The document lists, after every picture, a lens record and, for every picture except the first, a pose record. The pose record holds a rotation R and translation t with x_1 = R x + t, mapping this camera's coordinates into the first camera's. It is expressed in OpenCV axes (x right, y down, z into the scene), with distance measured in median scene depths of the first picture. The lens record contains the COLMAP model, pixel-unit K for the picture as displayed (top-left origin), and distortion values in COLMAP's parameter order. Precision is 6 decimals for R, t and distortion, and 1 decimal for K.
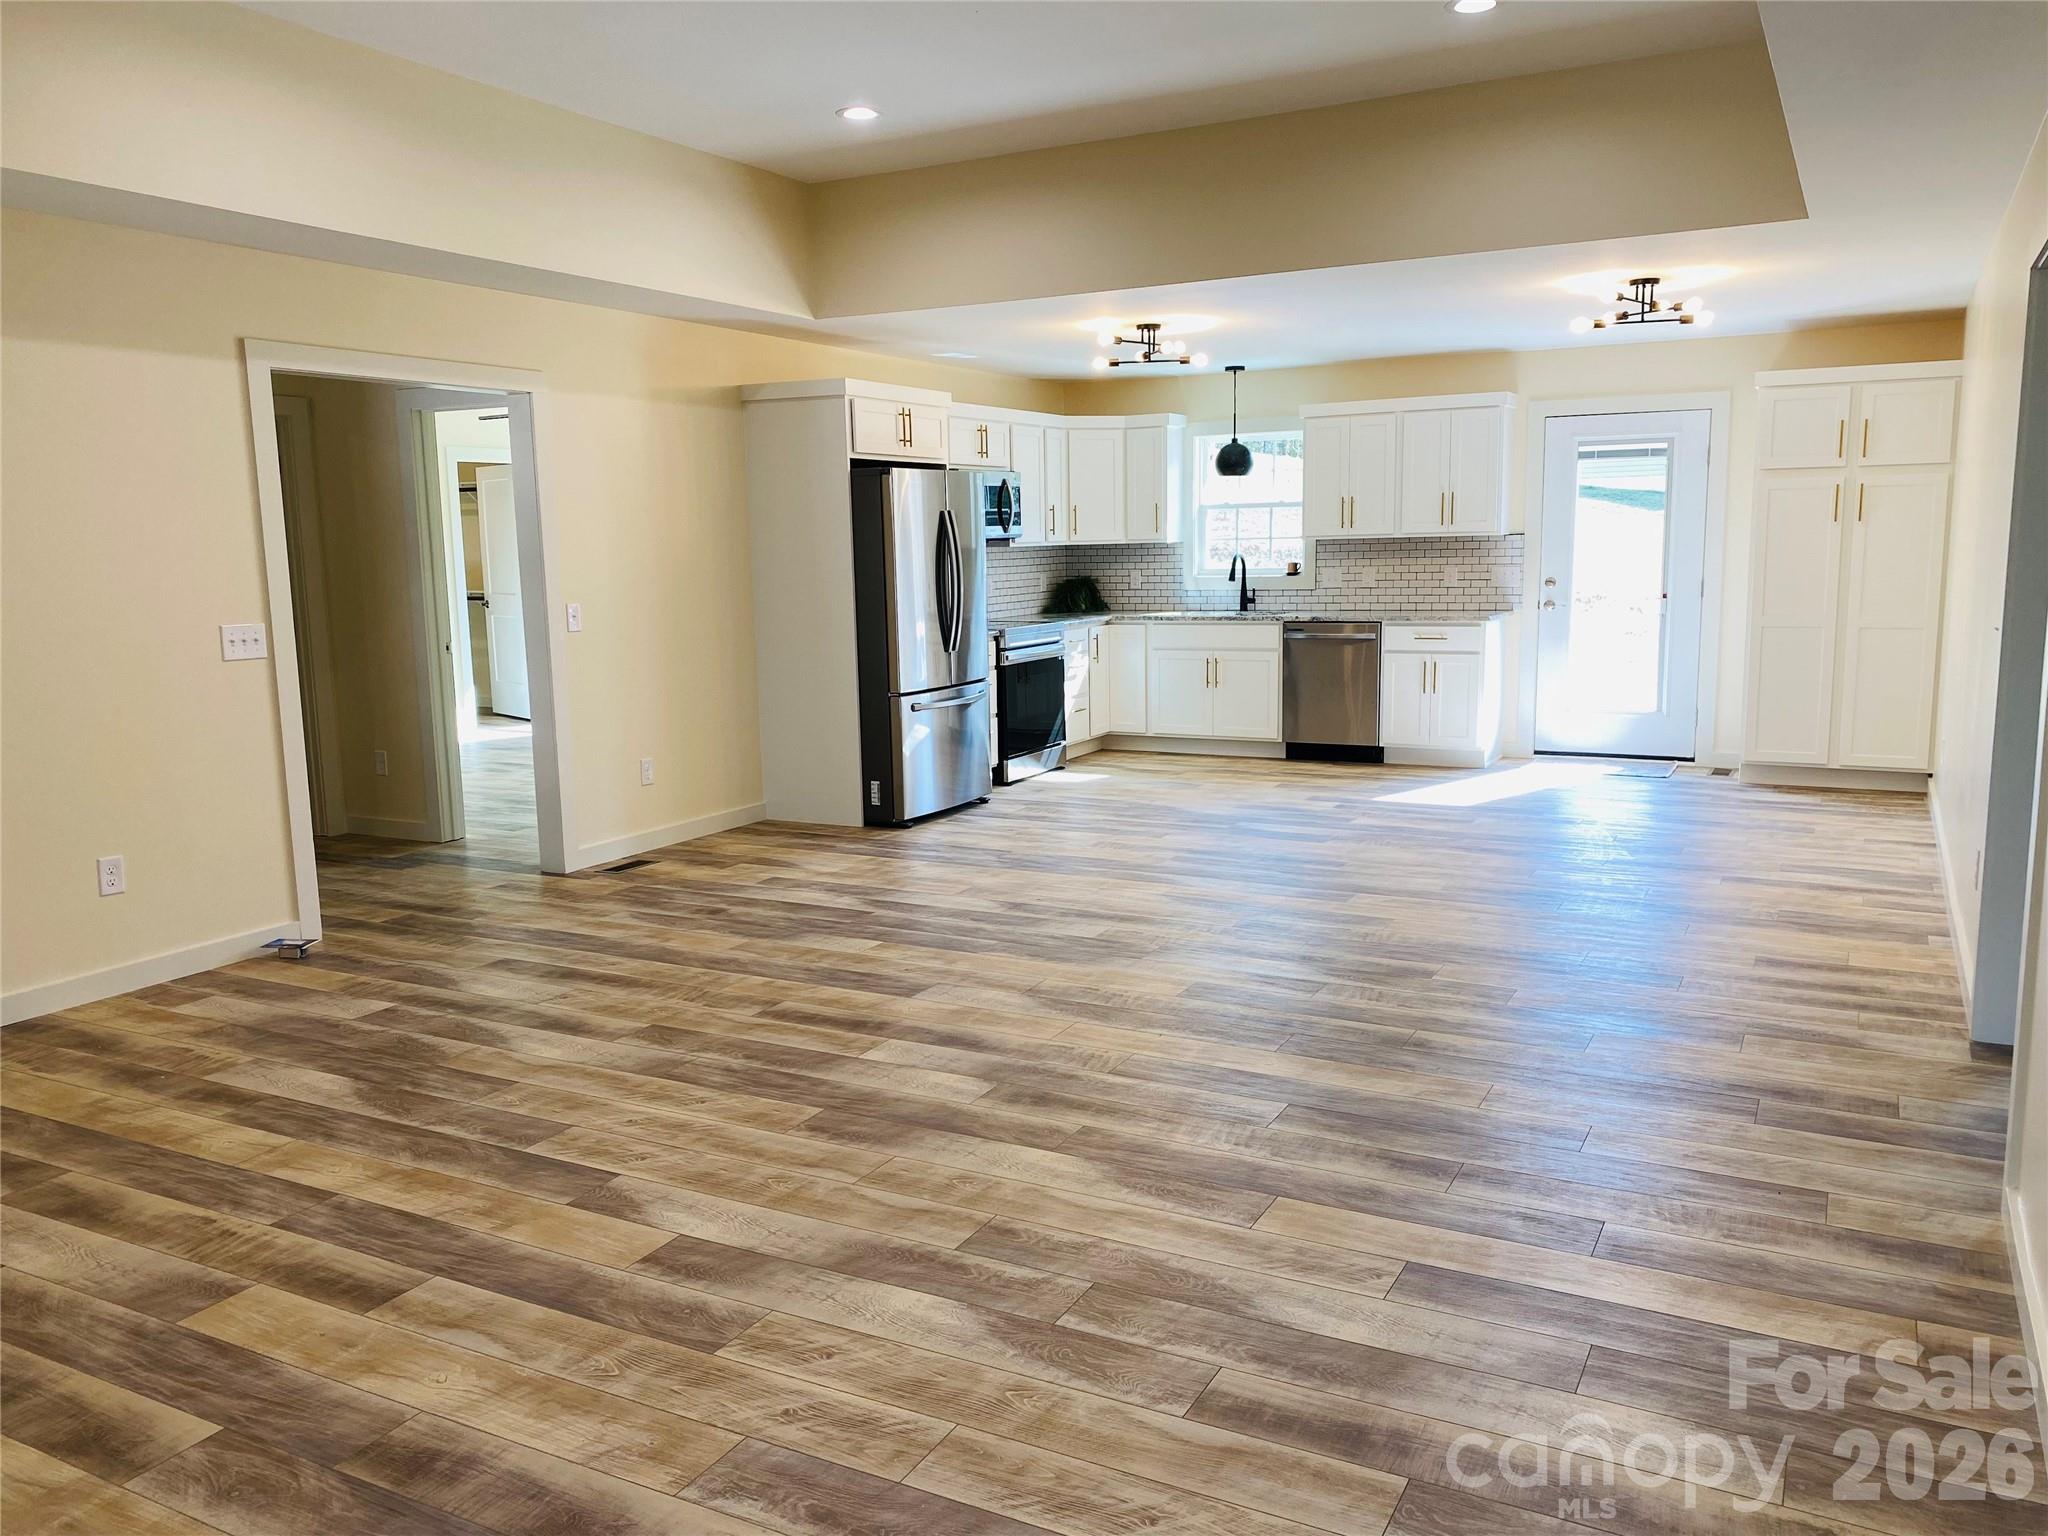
lens RADIAL K [[1560.9, 0, 1027.3], [0, 1560.9, 772.3], [0, 0, 1]] dist [0.044887, -0.047562]
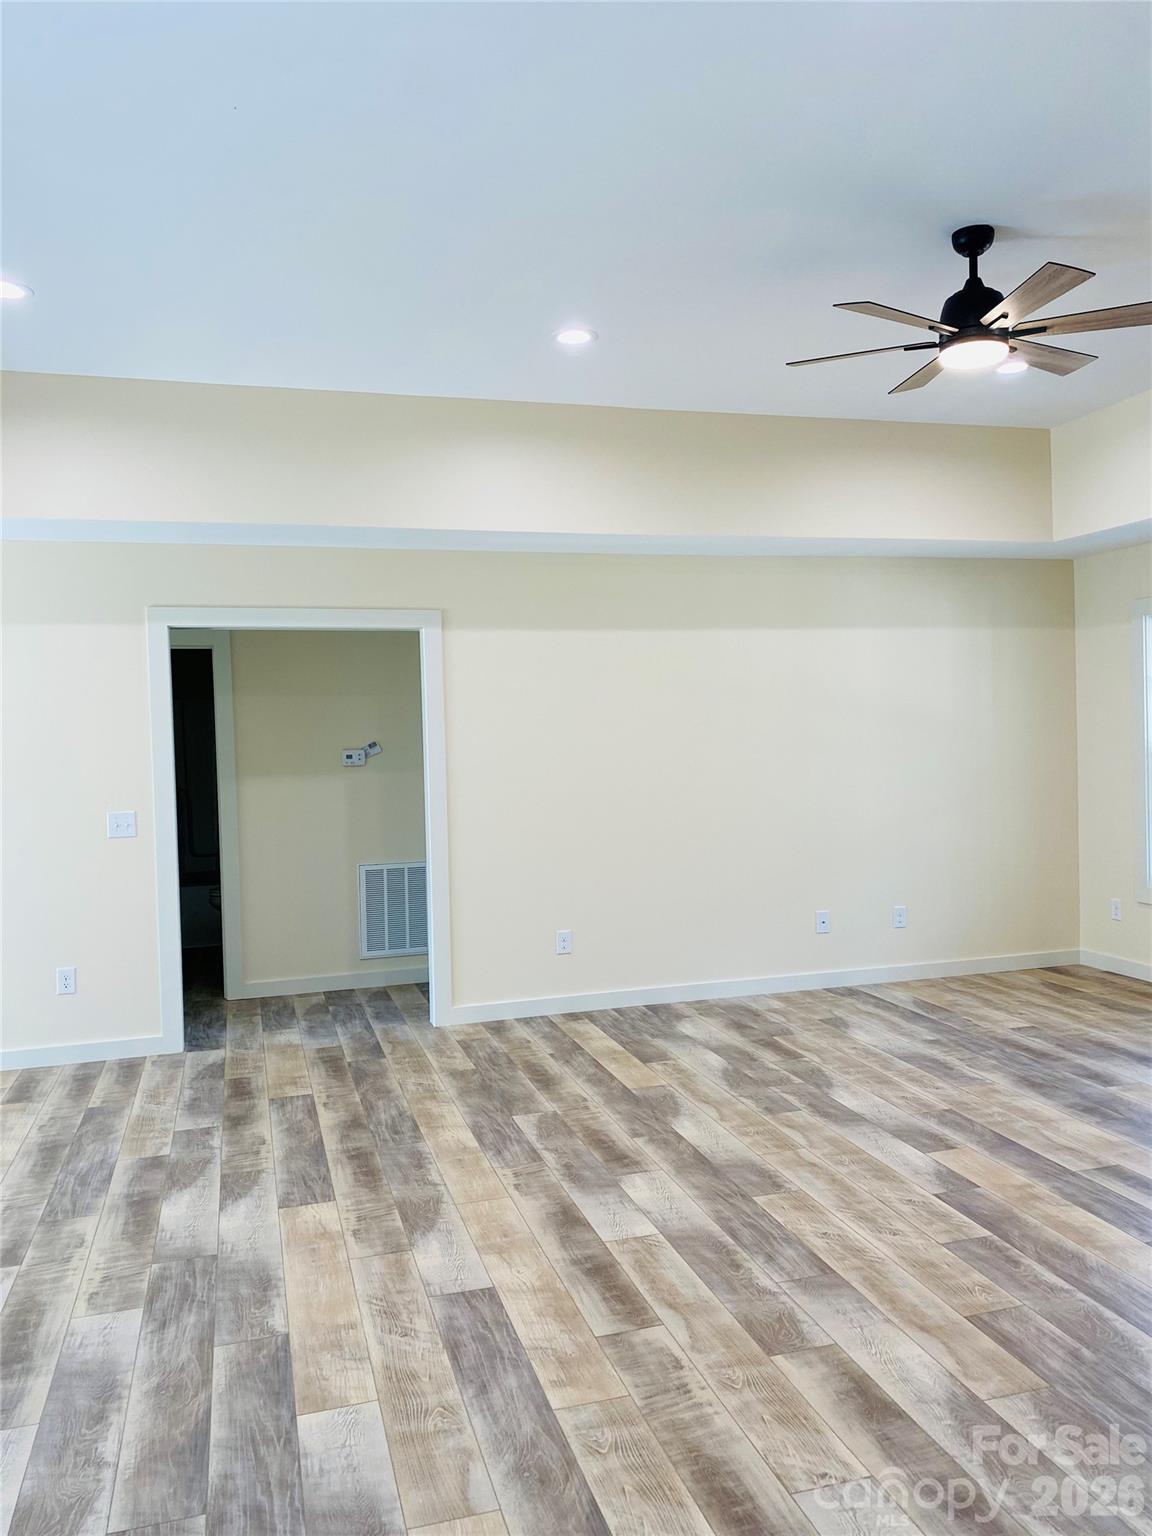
lens RADIAL K [[1170.7, 0, 591.4], [0, 1170.7, 767.1], [0, 0, 1]] dist [0.044887, -0.047562]
pose [[-0.705610, 0.018795, 0.708352, -0.532930], [0.147332, 0.981693, 0.120715, -0.189644], [-0.693115, 0.189540, -0.695461, 1.257346]]
